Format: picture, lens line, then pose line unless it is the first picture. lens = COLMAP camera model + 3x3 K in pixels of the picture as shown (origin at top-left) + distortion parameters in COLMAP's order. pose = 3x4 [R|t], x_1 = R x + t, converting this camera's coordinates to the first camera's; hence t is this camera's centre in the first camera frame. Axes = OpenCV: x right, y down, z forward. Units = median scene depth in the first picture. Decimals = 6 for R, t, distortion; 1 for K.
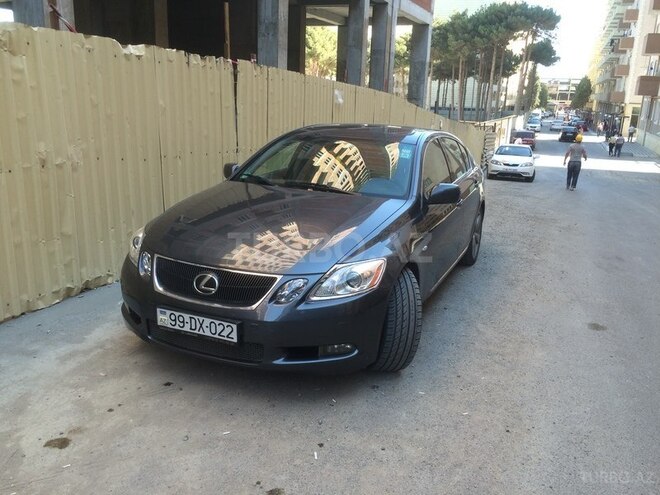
lens RADIAL K [[562.9, 0, 330.0], [0, 562.9, 247.5], [0, 0, 1]] dist [0.102550, -0.158359]
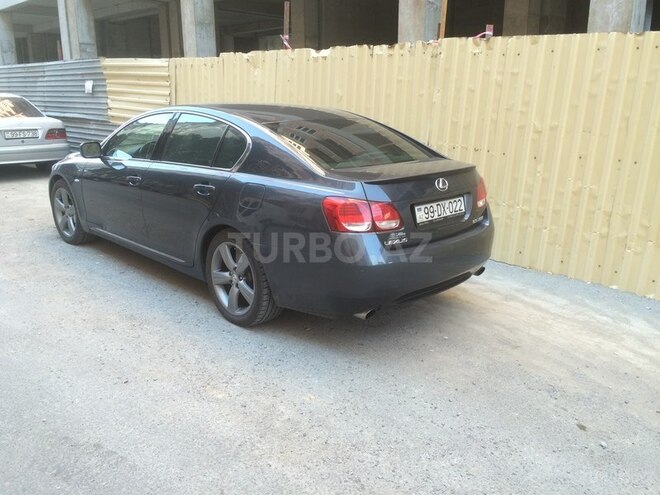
lens RADIAL K [[562.9, 0, 330.0], [0, 562.9, 247.5], [0, 0, 1]] dist [0.102550, -0.158359]
pose [[-0.368903, 0.195133, -0.908754, 0.896296], [-0.255668, 0.918695, 0.301055, -0.309577], [0.893613, 0.343400, -0.289020, 1.455570]]
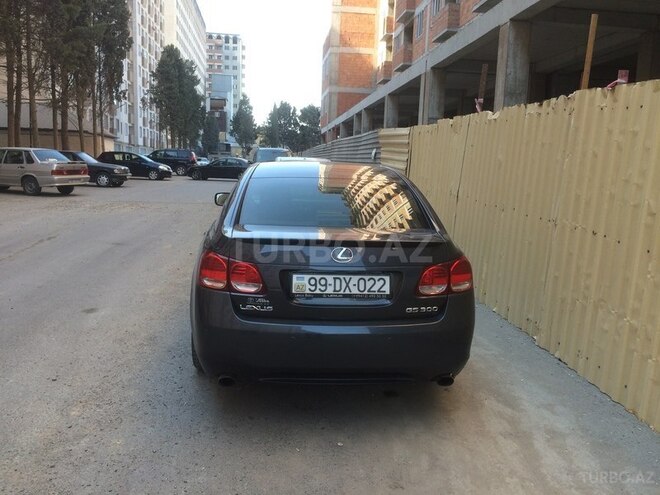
lens RADIAL K [[562.9, 0, 330.0], [0, 562.9, 247.5], [0, 0, 1]] dist [0.102550, -0.158359]
pose [[-0.876967, 0.000892, -0.480551, 0.508311], [-0.189003, 0.918767, 0.346621, -0.409495], [0.441823, 0.394800, -0.805559, 1.797368]]
